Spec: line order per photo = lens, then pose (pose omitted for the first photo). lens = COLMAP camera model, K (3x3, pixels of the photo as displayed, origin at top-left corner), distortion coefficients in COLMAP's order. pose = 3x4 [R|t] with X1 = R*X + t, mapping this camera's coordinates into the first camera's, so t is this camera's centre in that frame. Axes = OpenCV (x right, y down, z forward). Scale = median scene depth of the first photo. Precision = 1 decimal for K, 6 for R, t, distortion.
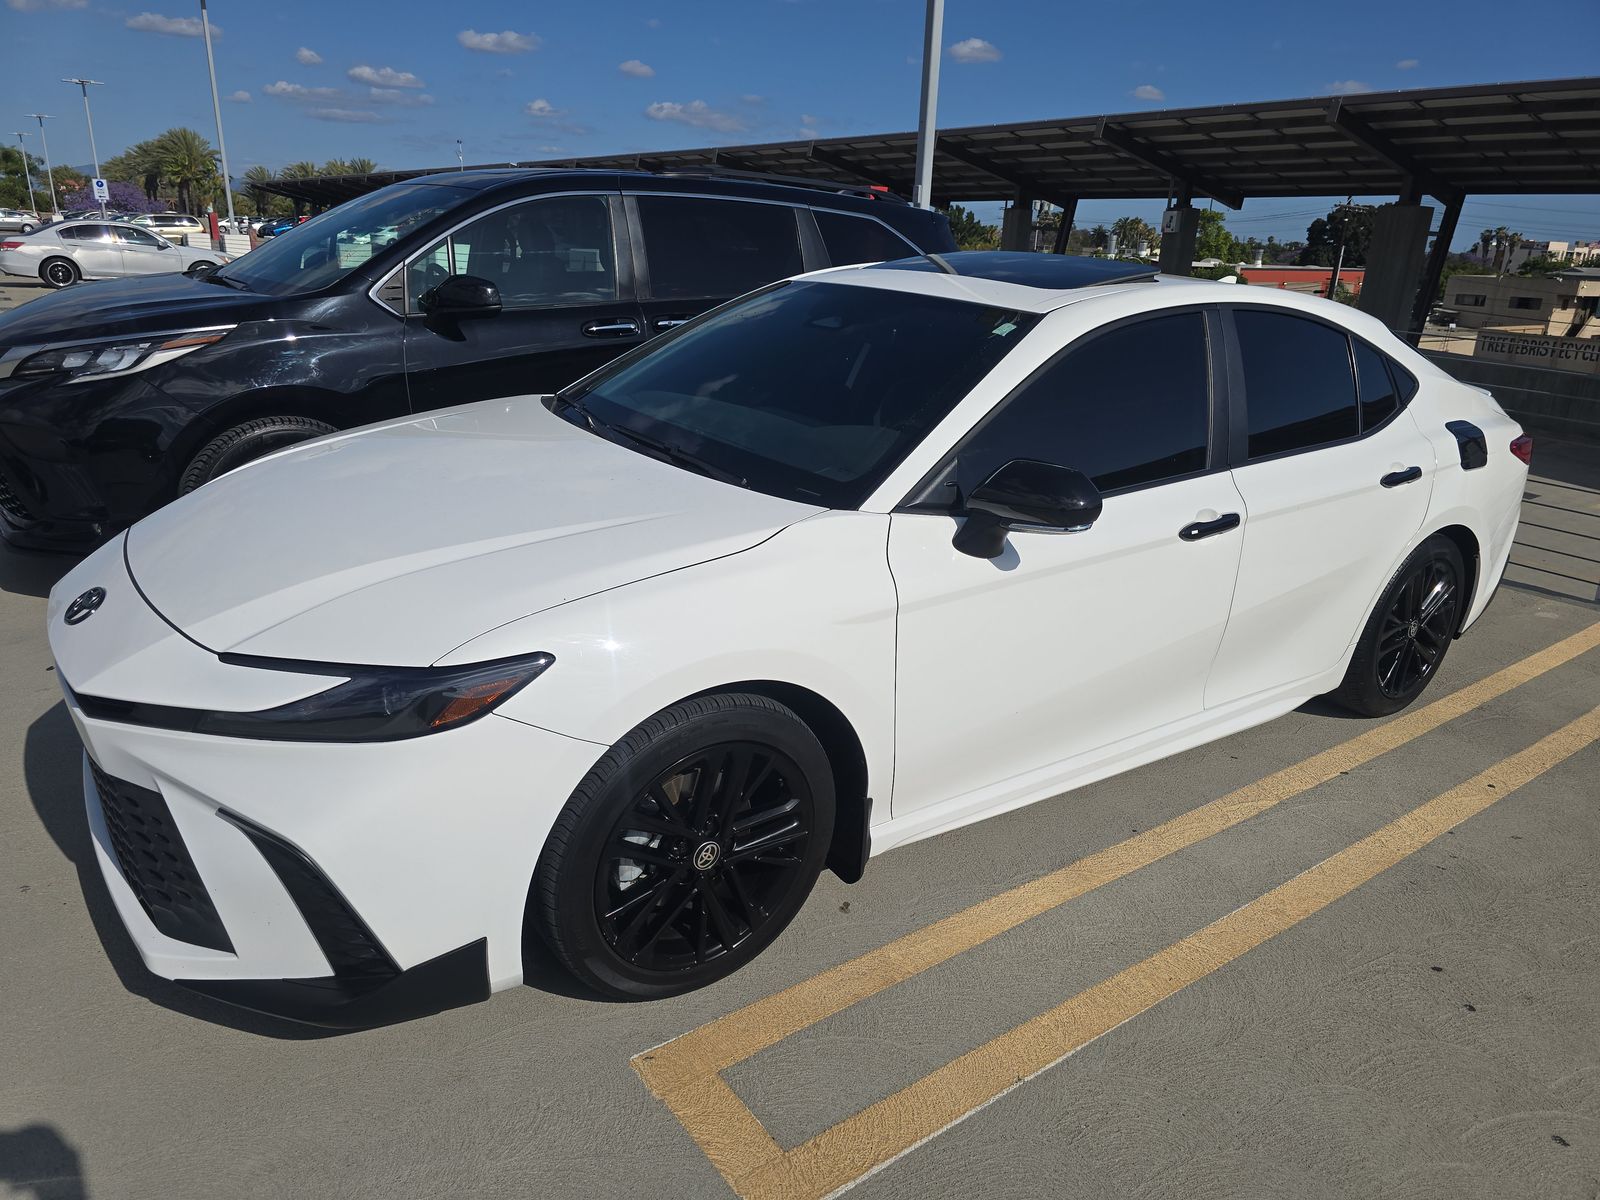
lens RADIAL K [[1095.7, 0, 792.9], [0, 1095.7, 606.0], [0, 0, 1]] dist [0.019797, -0.025259]
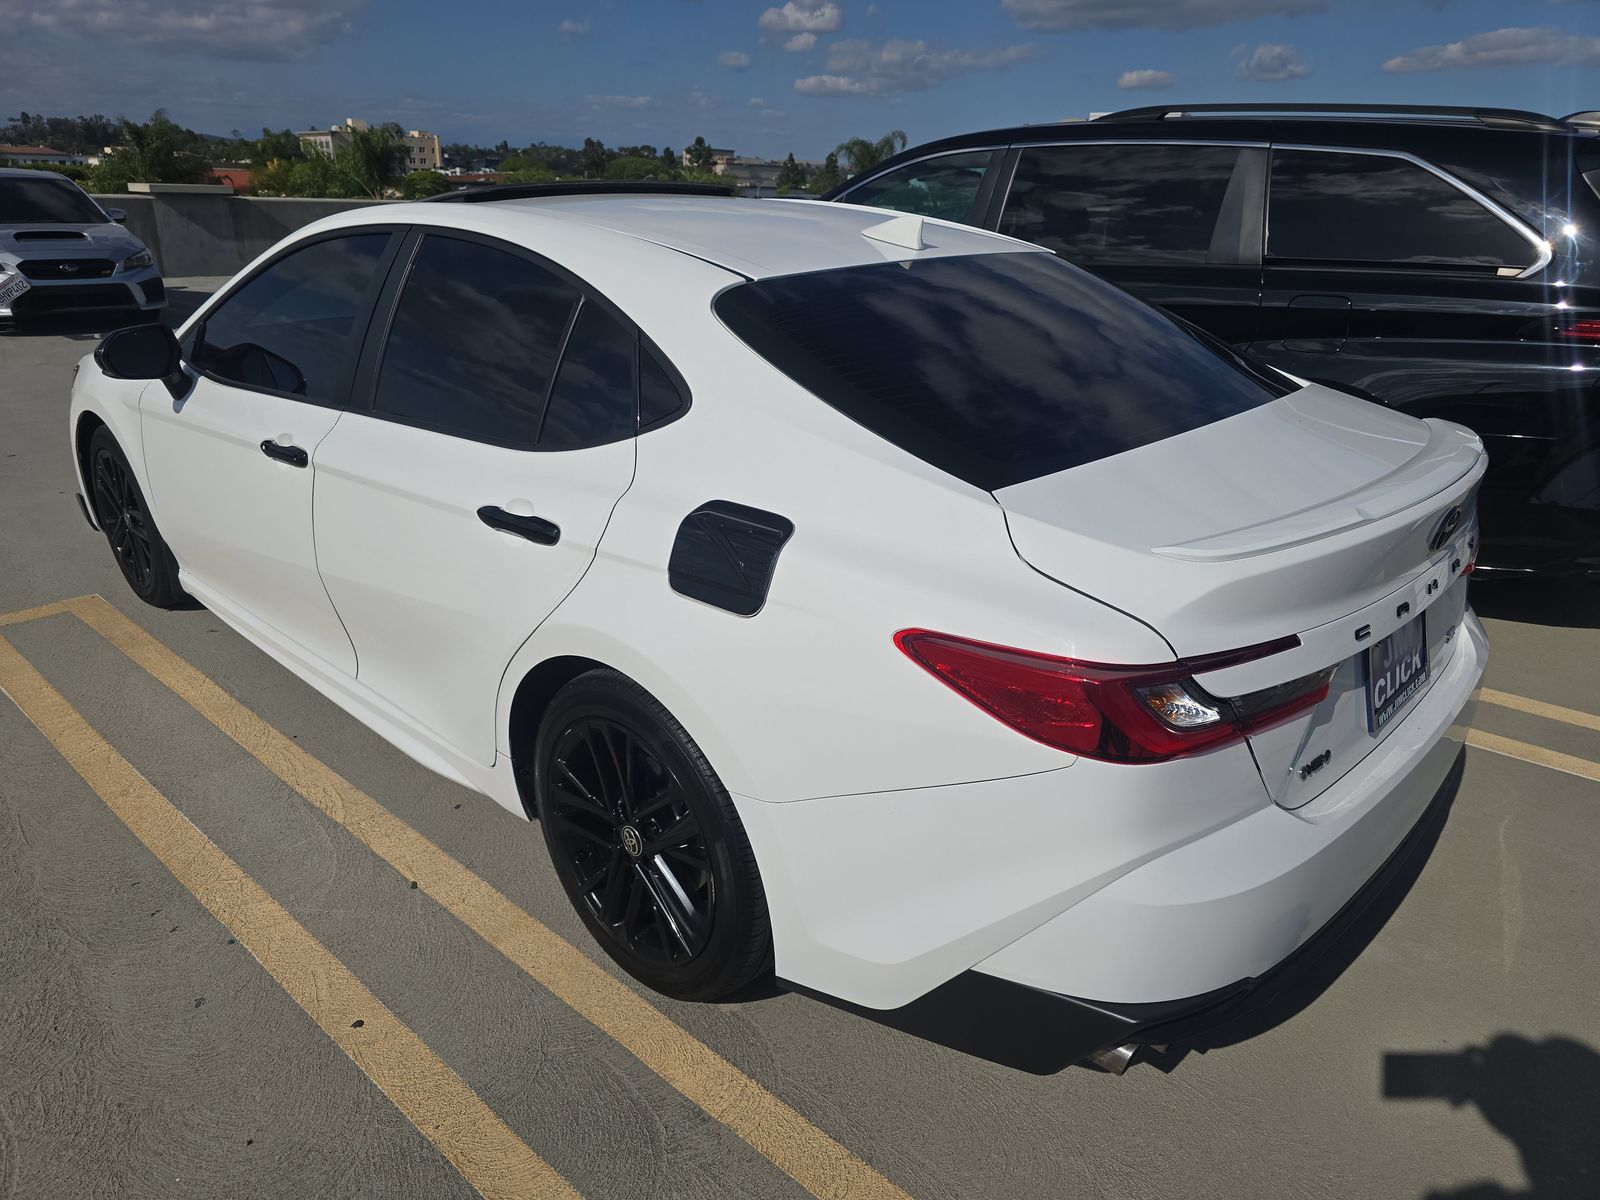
lens RADIAL K [[1095.7, 0, 797.8], [0, 1095.7, 599.7], [0, 0, 1]] dist [0.019797, -0.025259]
pose [[0.202699, 0.311262, -0.928455, 1.168261], [-0.342584, 0.910763, 0.230539, -0.275008], [0.917360, 0.271343, 0.291244, 0.970246]]
